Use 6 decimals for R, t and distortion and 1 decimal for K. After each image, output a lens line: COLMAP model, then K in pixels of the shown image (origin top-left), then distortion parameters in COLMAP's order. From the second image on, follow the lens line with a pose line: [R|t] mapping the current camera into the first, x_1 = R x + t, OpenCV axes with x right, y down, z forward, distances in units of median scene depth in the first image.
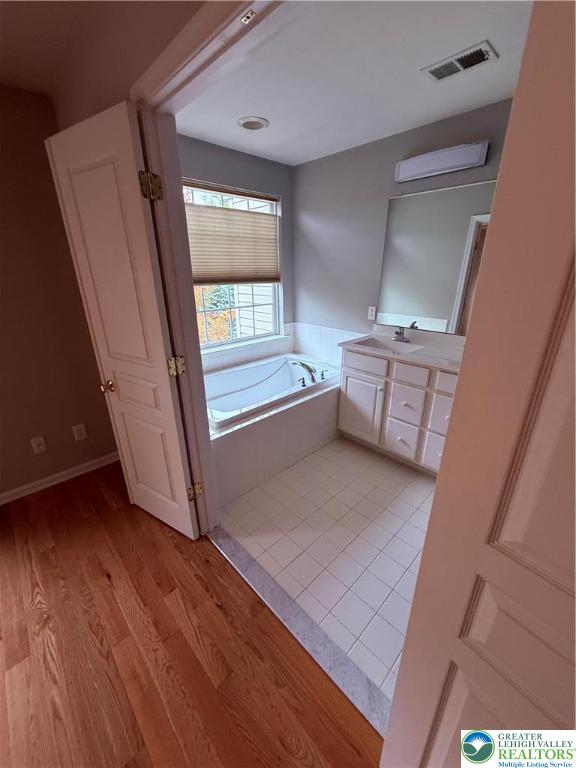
lens RADIAL K [[305.5, 0, 288.7], [0, 305.5, 383.2], [0, 0, 1]] dist [-0.001400, -0.000051]
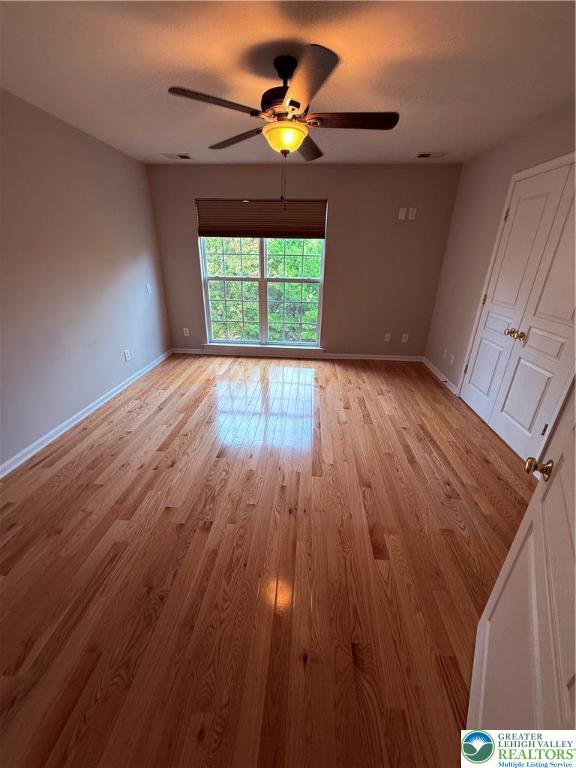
lens RADIAL K [[305.5, 0, 288.7], [0, 305.5, 383.2], [0, 0, 1]] dist [-0.001400, -0.000051]
pose [[0.664986, 0.312580, -0.678298, 0.212191], [-0.281380, 0.946138, 0.160150, 0.327212], [0.691823, 0.084362, 0.717122, -0.850421]]
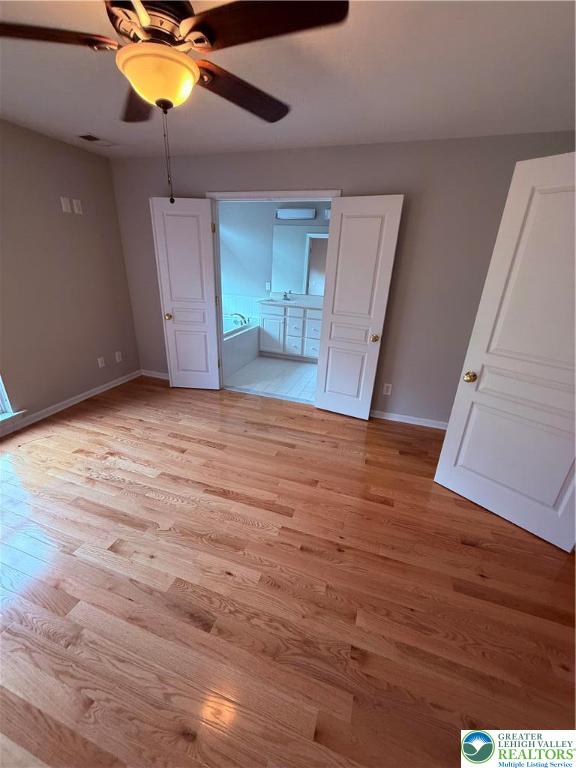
lens RADIAL K [[305.5, 0, 288.7], [0, 305.5, 383.2], [0, 0, 1]] dist [-0.001400, -0.000051]
pose [[0.887210, -0.132222, 0.442014, -0.623191], [0.118214, 0.991220, 0.059231, 0.312049], [-0.445965, -0.000298, 0.895050, -0.848767]]
